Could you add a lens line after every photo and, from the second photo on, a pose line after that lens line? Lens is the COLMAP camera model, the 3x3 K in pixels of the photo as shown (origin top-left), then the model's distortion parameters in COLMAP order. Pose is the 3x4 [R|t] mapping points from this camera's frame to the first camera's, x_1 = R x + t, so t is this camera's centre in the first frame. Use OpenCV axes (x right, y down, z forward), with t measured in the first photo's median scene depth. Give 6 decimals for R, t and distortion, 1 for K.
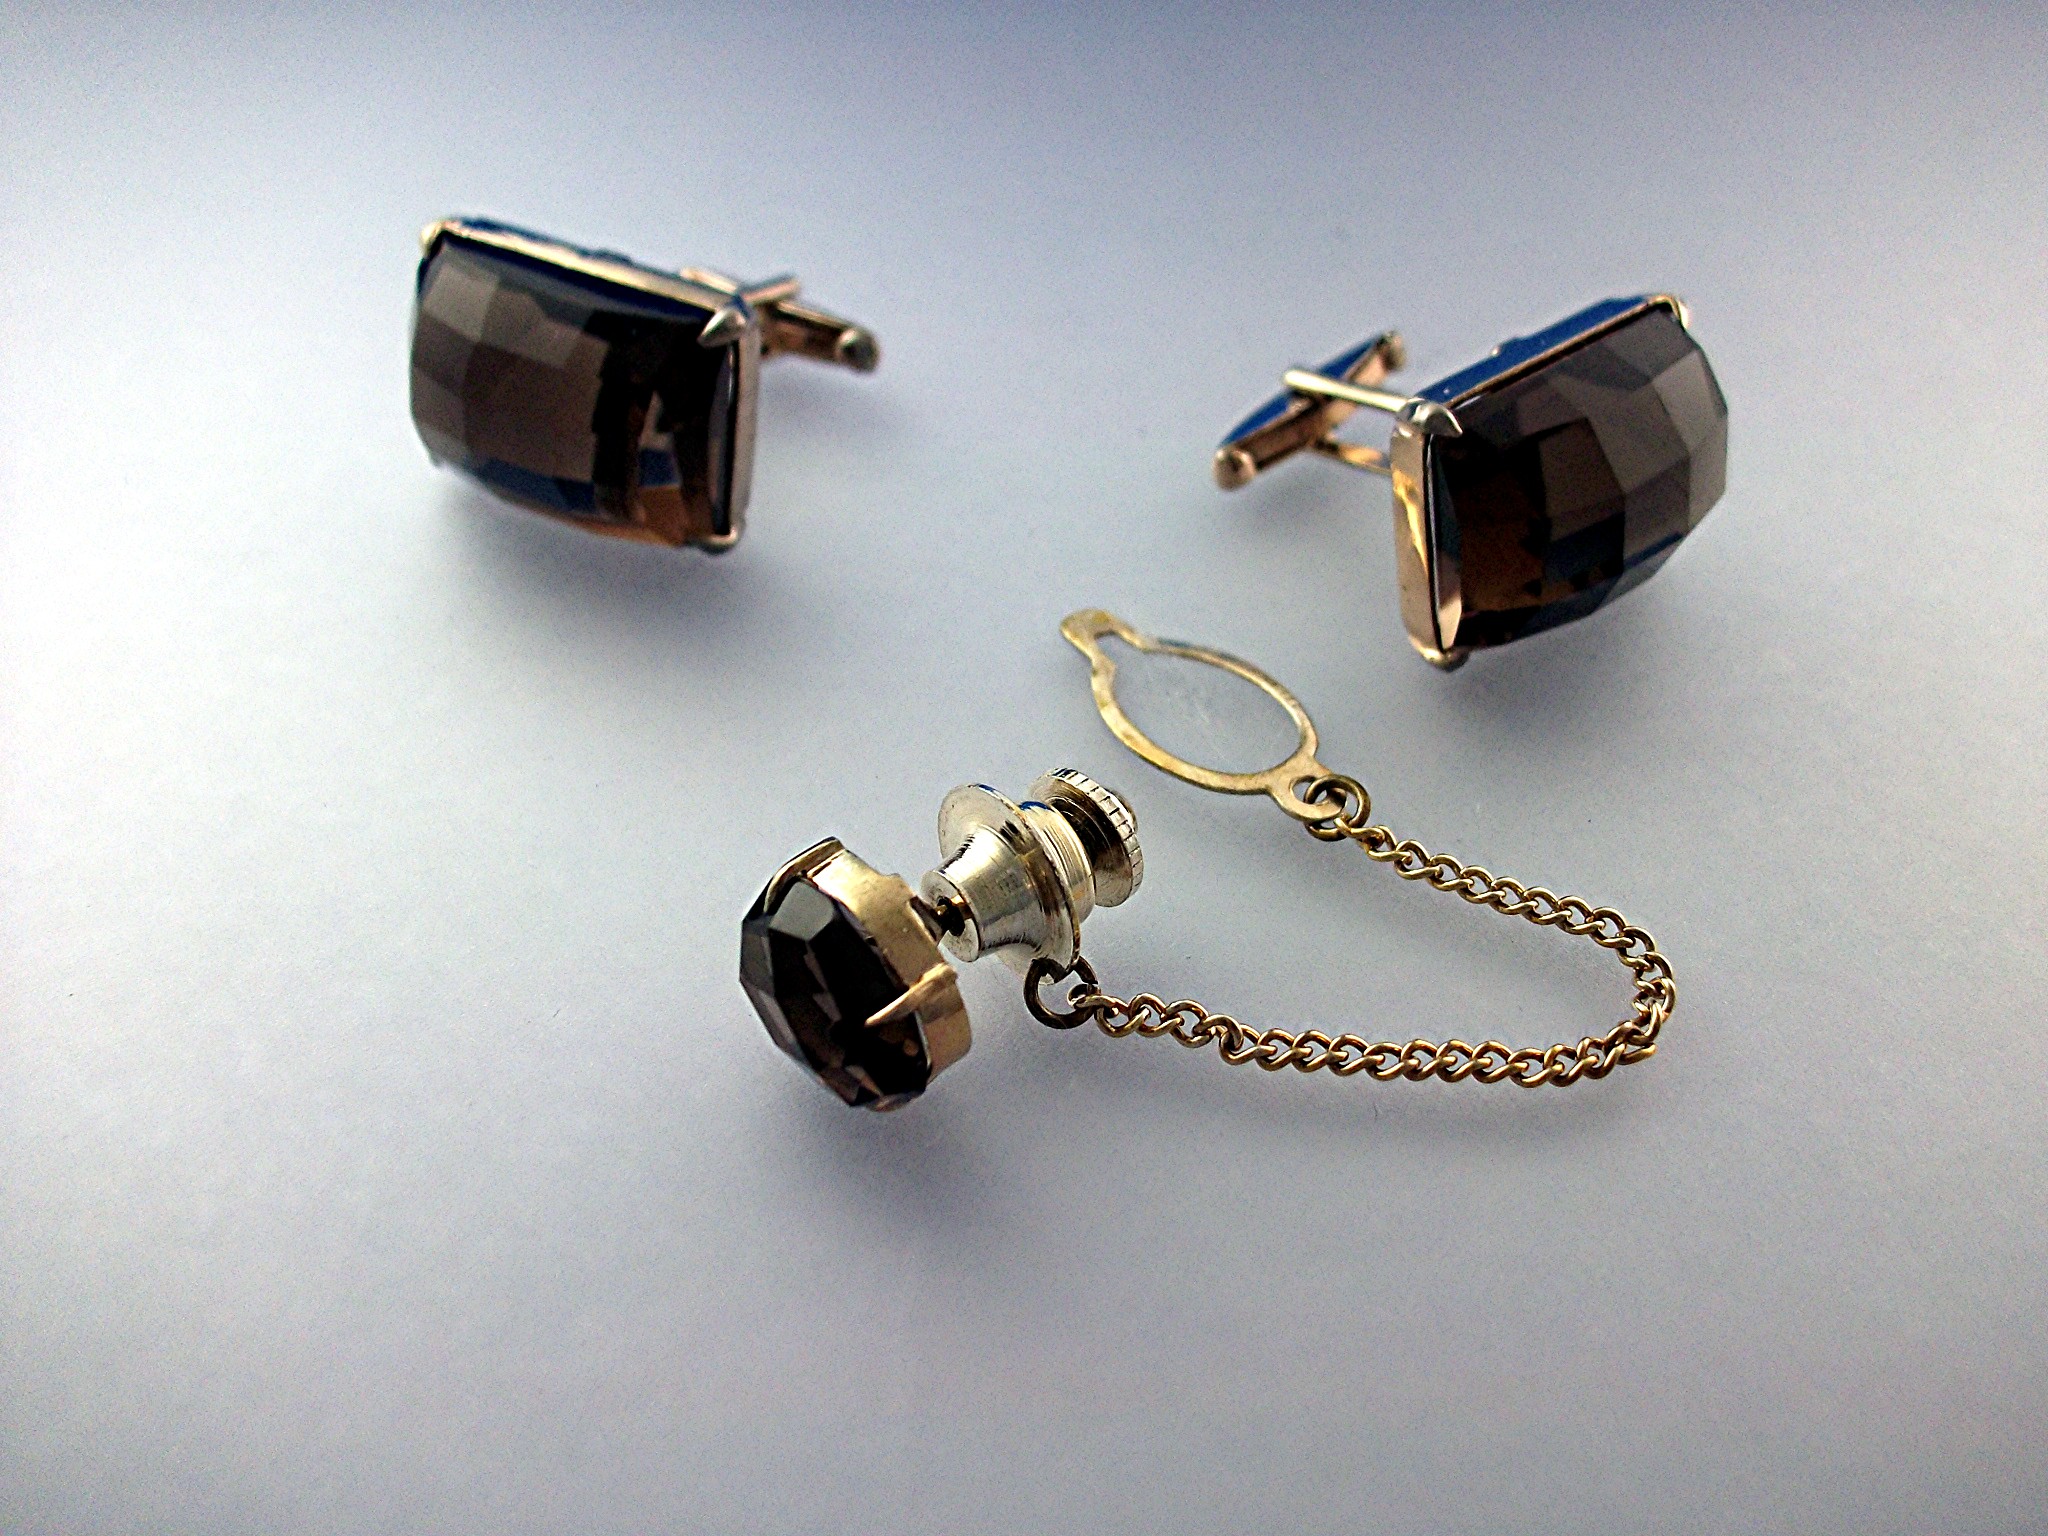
lens RADIAL K [[2197.8, 0, 1024.0], [0, 2197.8, 768.0], [0, 0, 1]] dist [-0.004743, 0.016950]
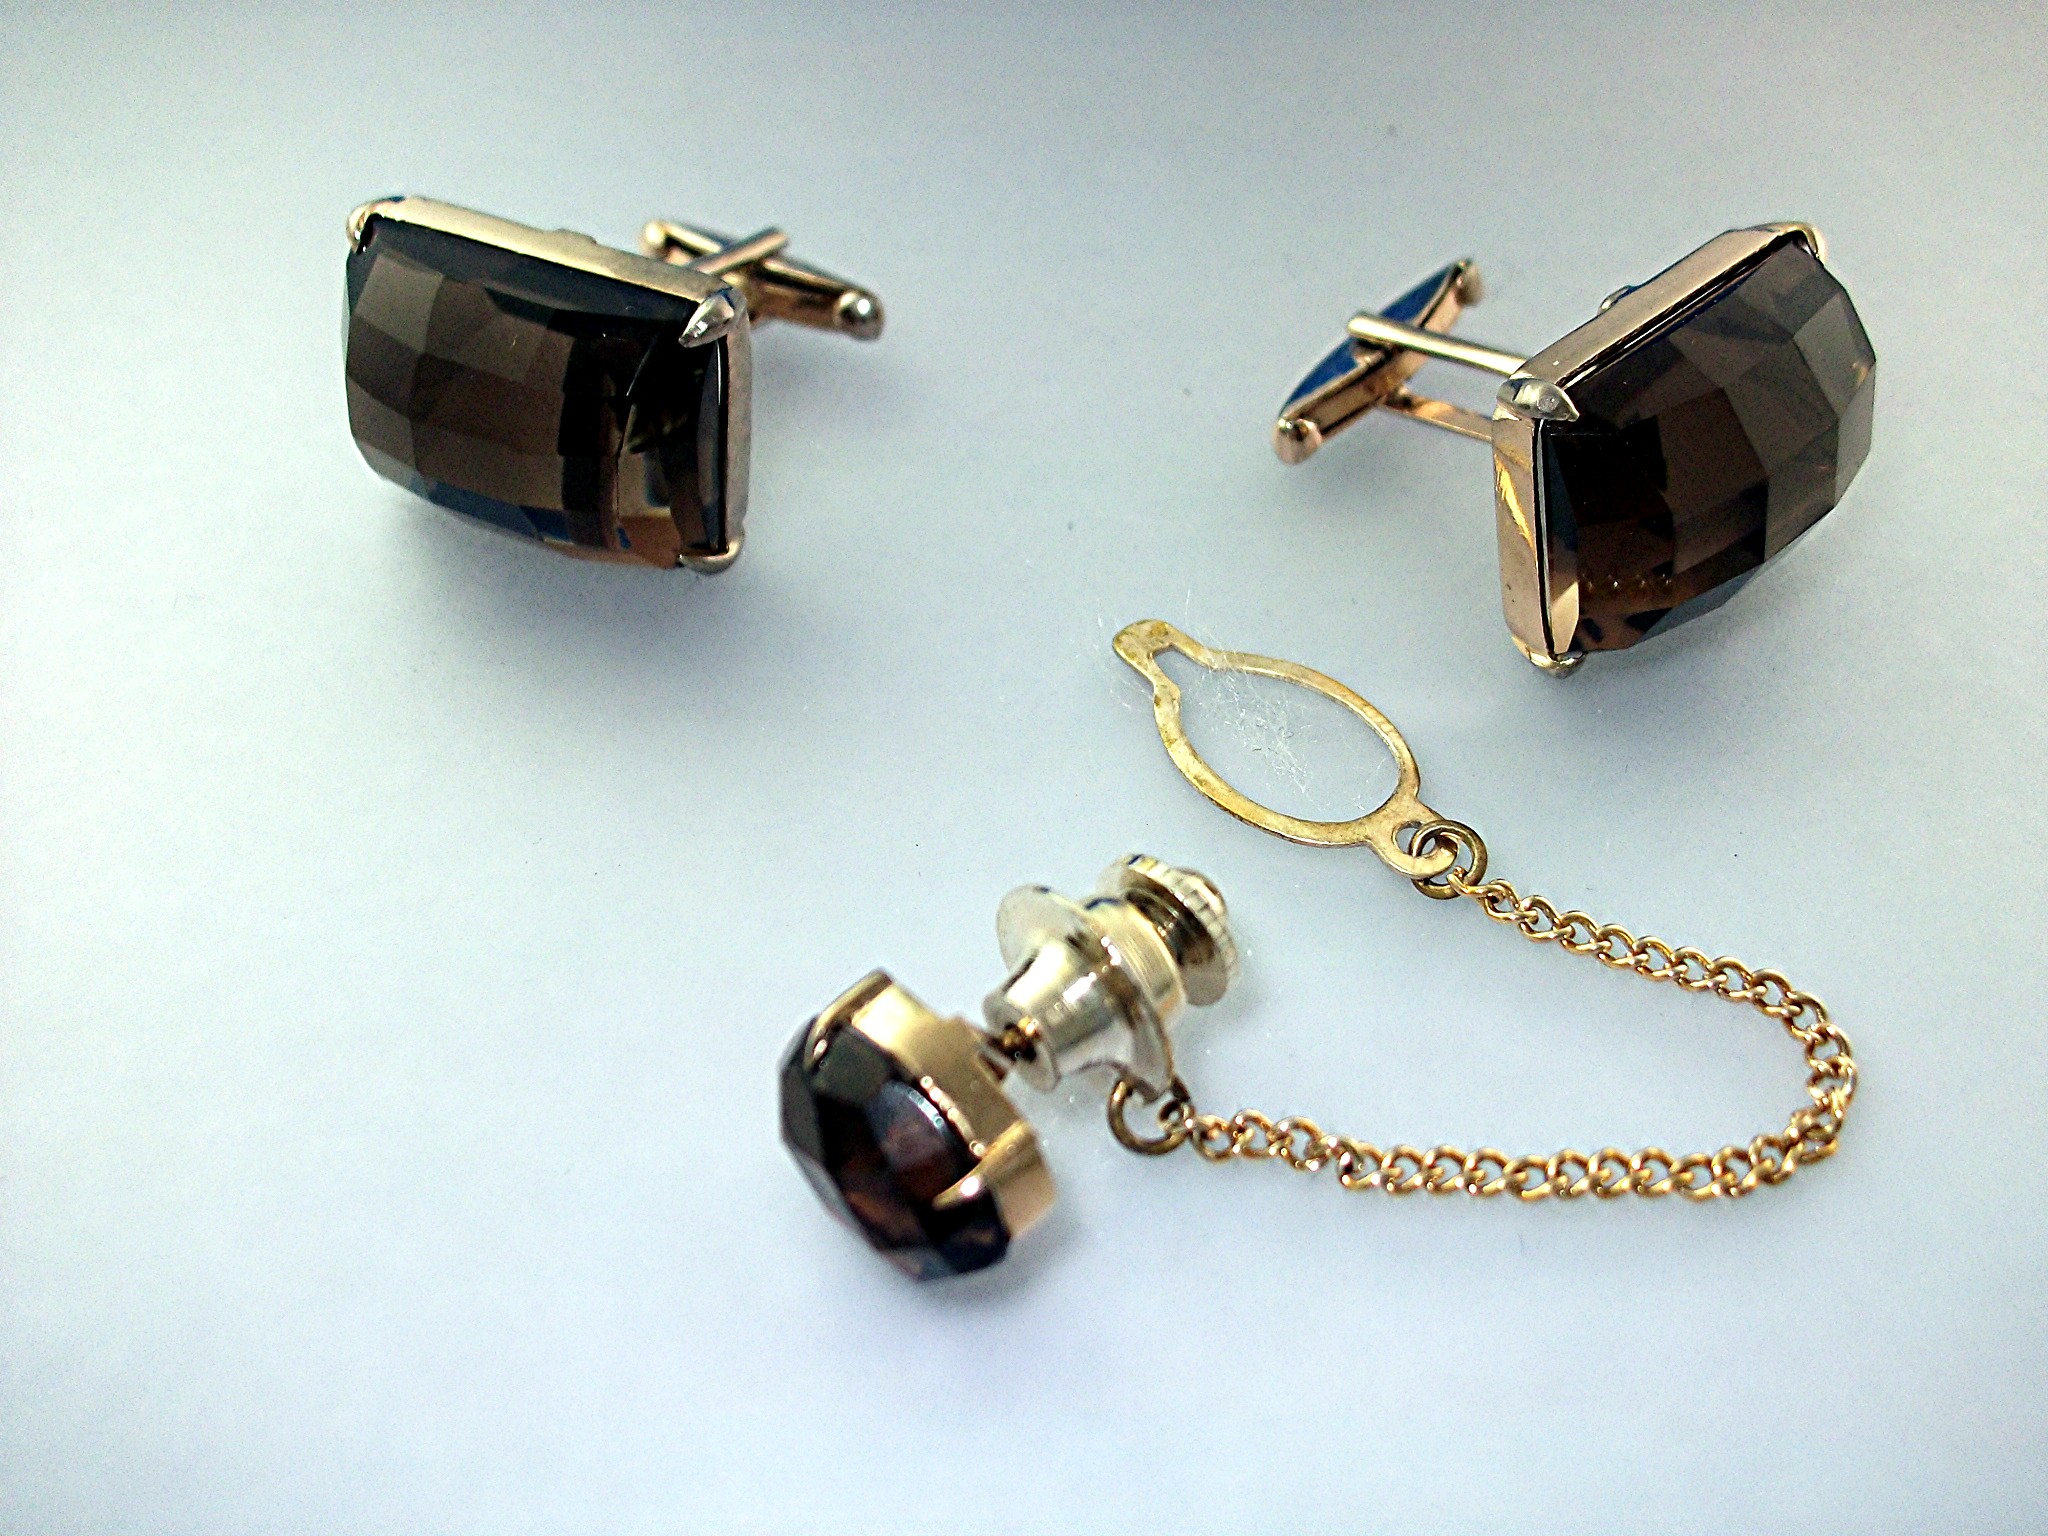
lens RADIAL K [[2197.8, 0, 1024.0], [0, 2197.8, 768.0], [0, 0, 1]] dist [-0.004743, 0.016950]
pose [[0.998678, -0.051388, 0.000985, -0.023366], [0.051103, 0.994819, 0.087885, -0.098457], [-0.005497, -0.087718, 0.996130, 0.131778]]
